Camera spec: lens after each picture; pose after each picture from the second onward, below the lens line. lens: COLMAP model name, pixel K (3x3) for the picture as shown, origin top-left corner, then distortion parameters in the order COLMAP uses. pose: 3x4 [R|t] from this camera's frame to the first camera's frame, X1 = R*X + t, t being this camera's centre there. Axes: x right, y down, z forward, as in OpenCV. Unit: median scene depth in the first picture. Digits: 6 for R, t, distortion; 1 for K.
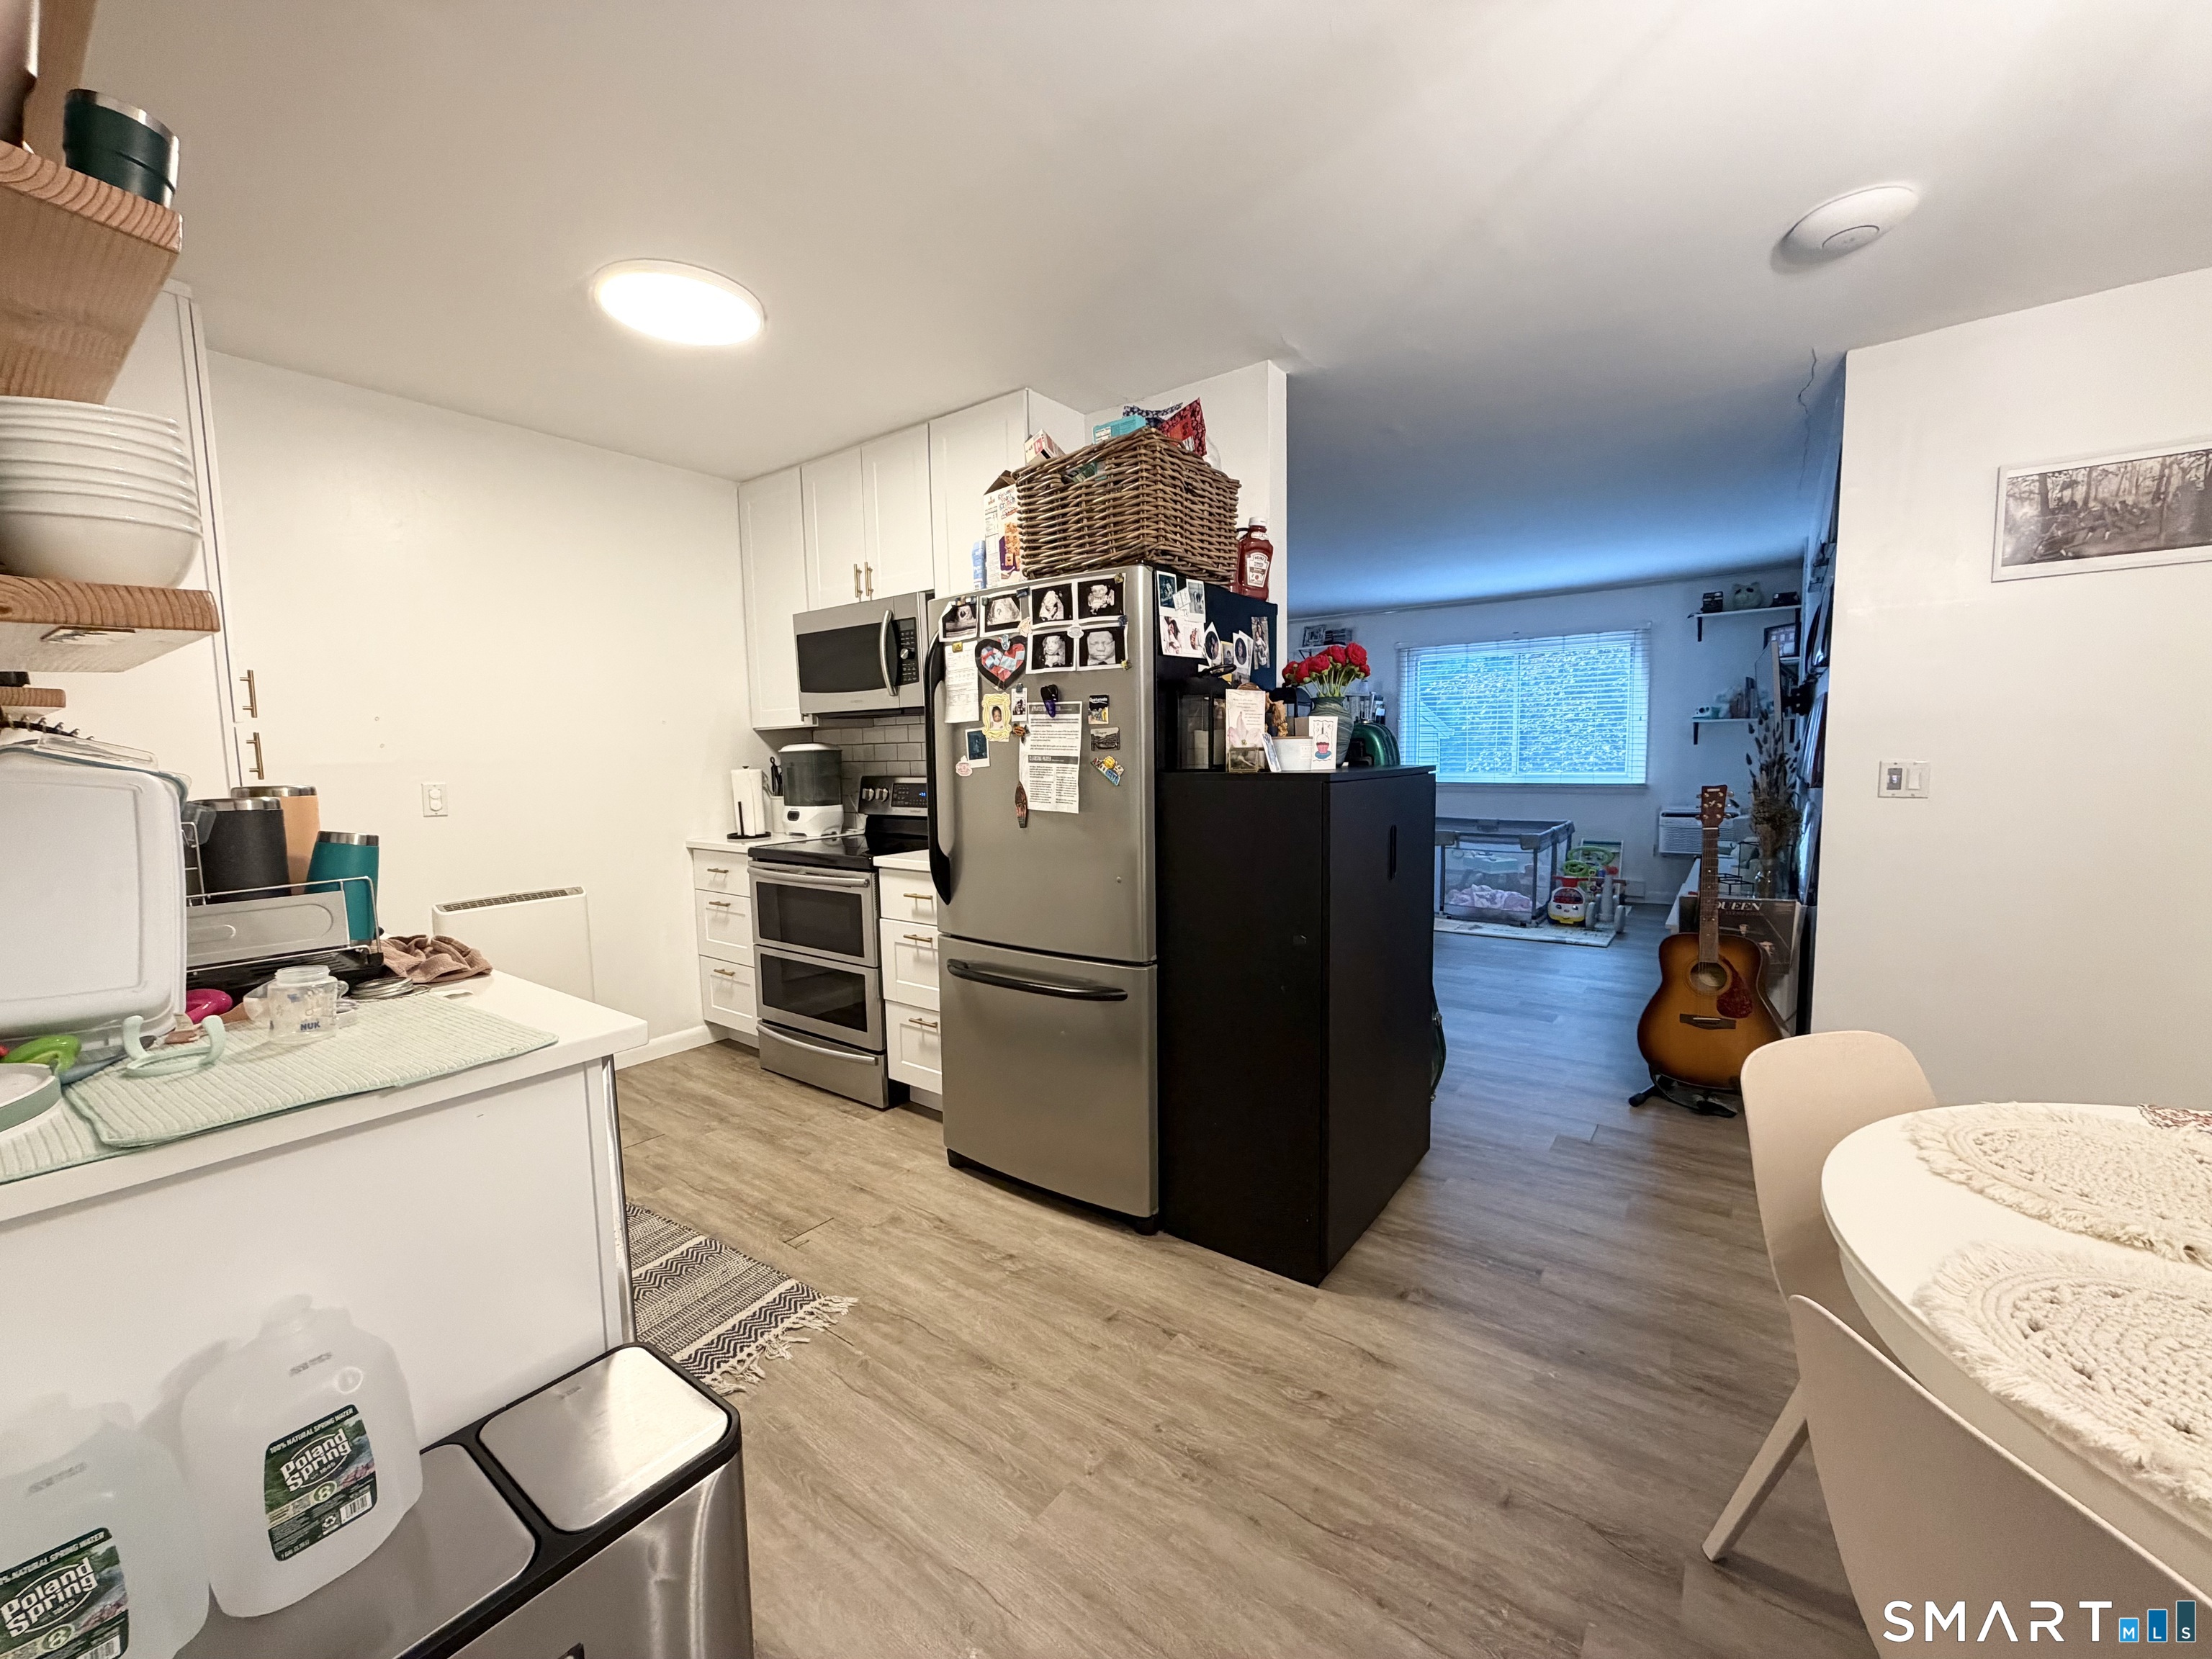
lens RADIAL K [[883.4, 0, 1103.4], [0, 883.4, 832.5], [0, 0, 1]] dist [-0.000858, 0.000116]
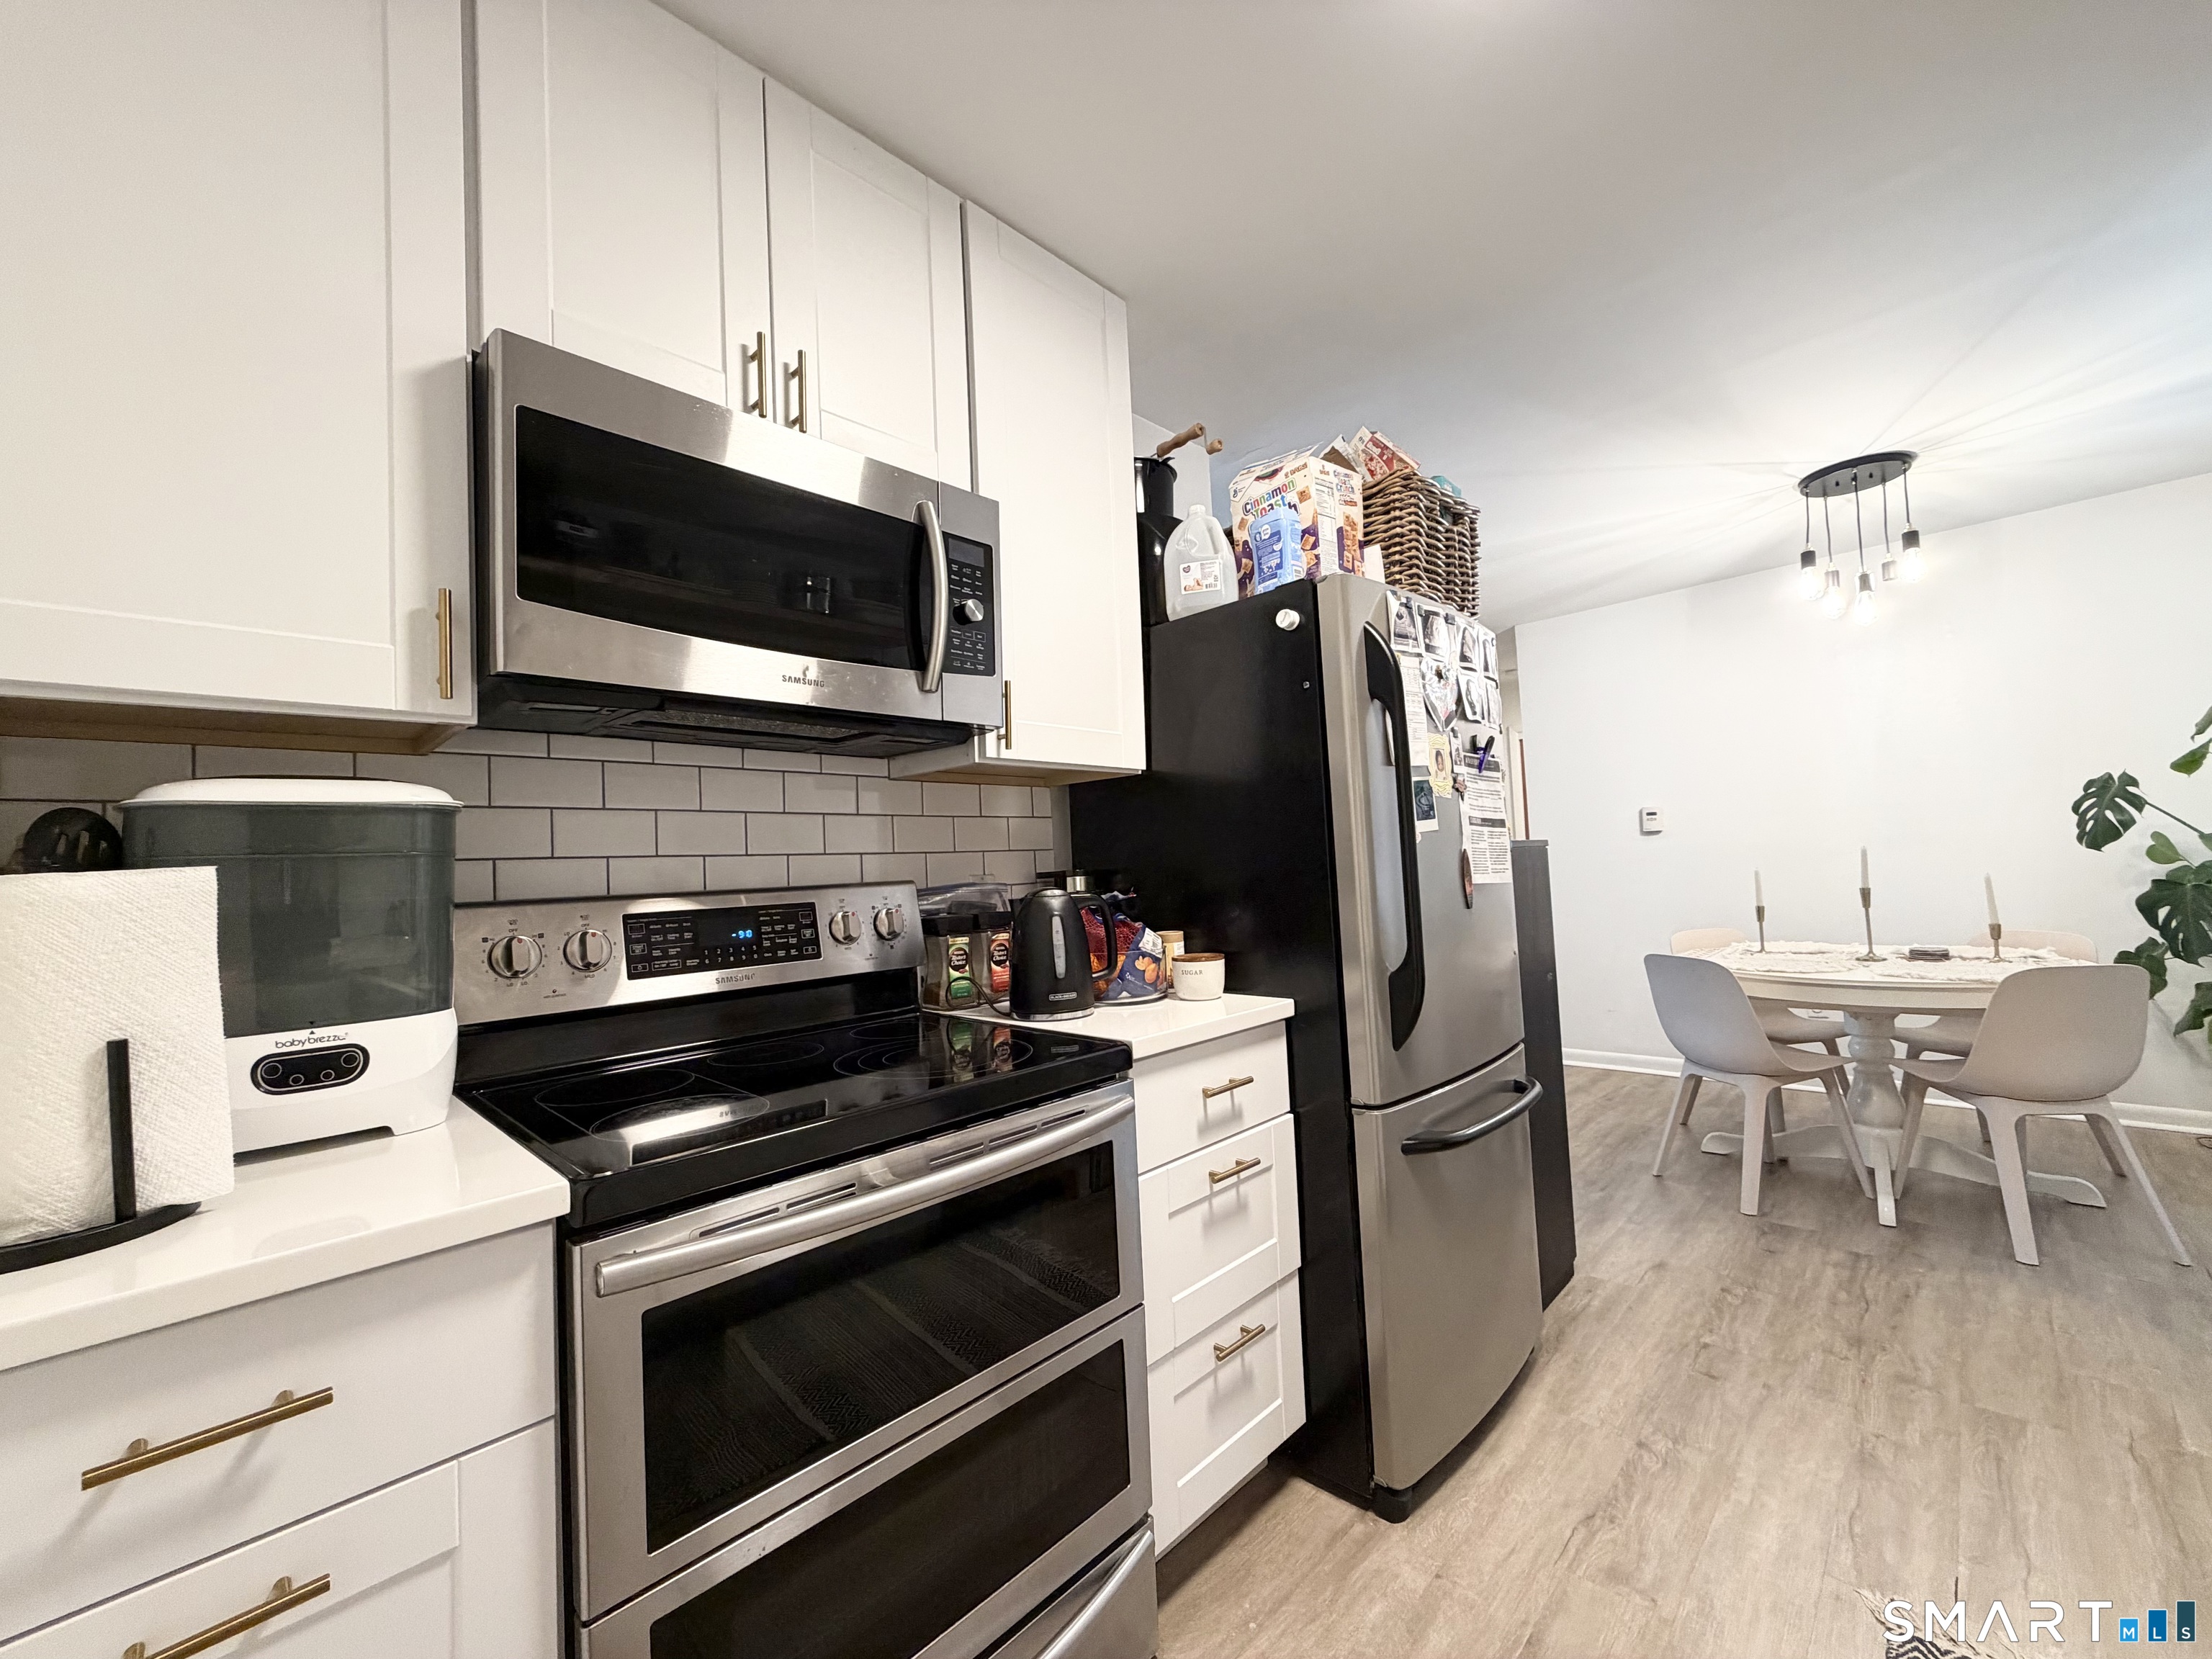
lens RADIAL K [[883.4, 0, 1102.1], [0, 883.4, 830.3], [0, 0, 1]] dist [-0.000858, 0.000116]
pose [[0.136017, 0.058966, 0.988950, -0.922727], [0.136311, 0.987620, -0.077634, -0.057595], [-0.981284, 0.145364, 0.126296, 1.224072]]
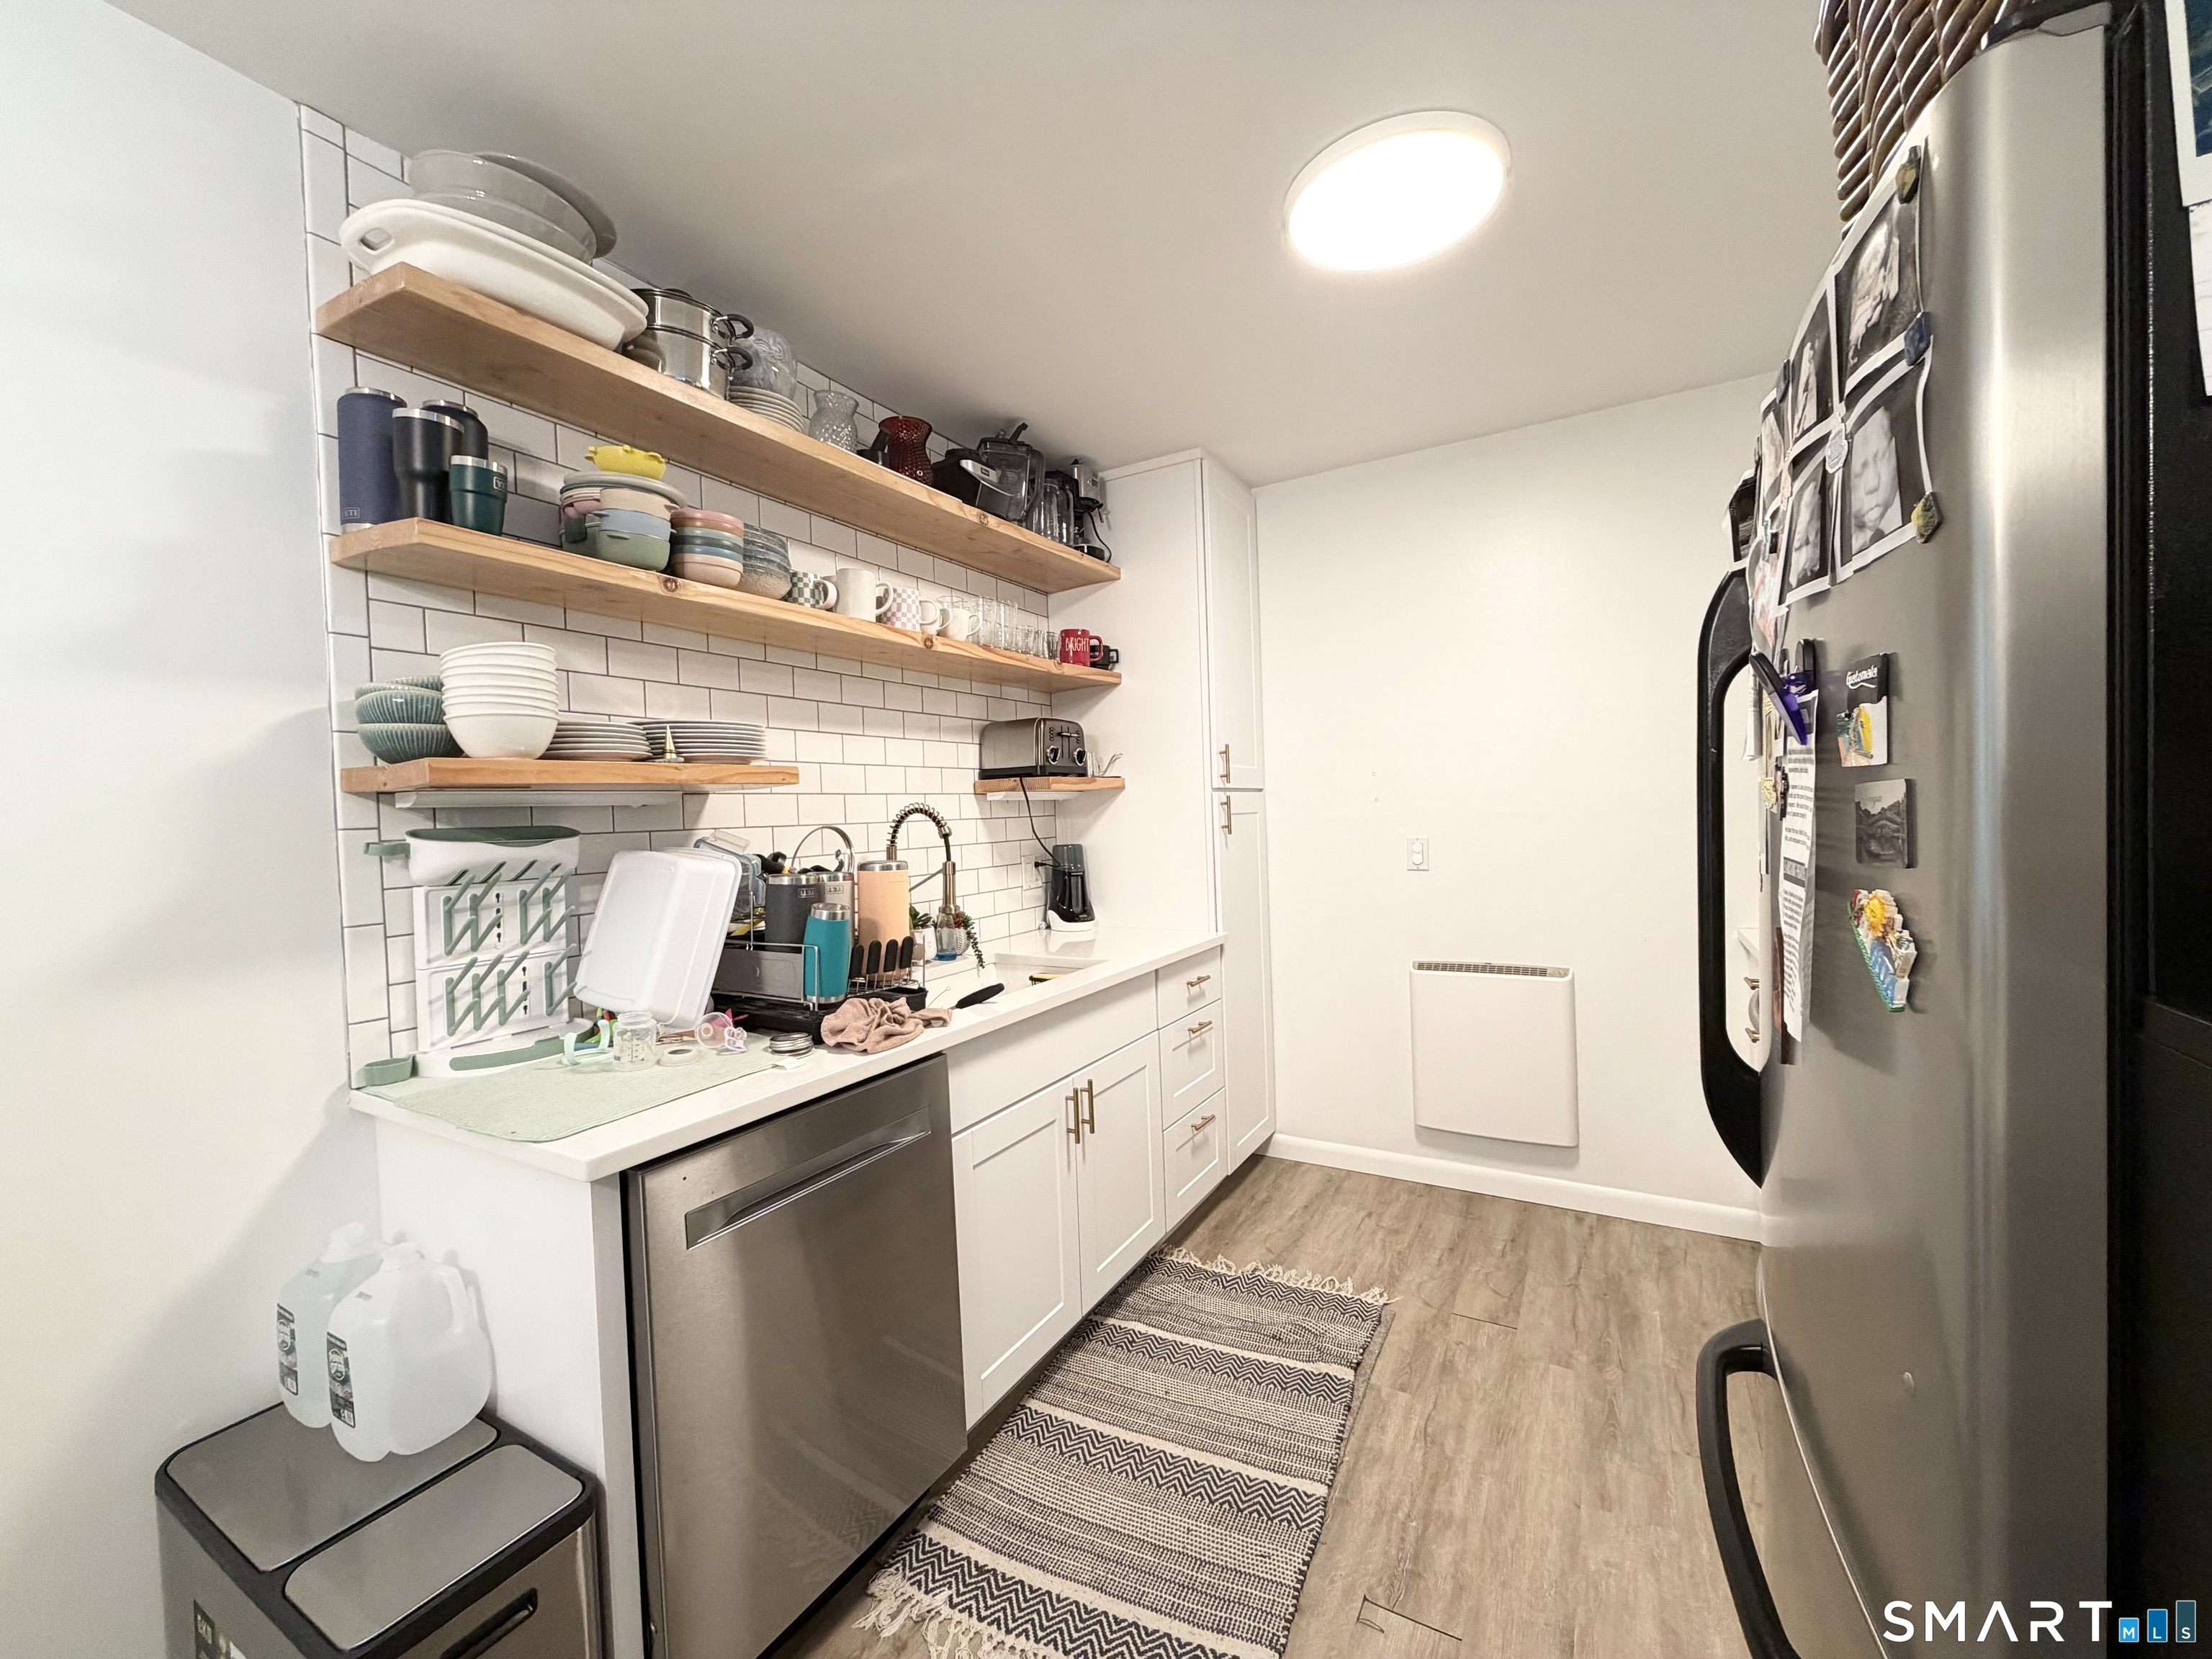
lens RADIAL K [[883.4, 0, 1102.1], [0, 883.4, 829.0], [0, 0, 1]] dist [-0.000858, 0.000116]
pose [[0.115477, 0.033528, -0.992744, 0.221244], [-0.057518, 0.997979, 0.027015, -0.090659], [0.991643, 0.053981, 0.117172, 0.690449]]
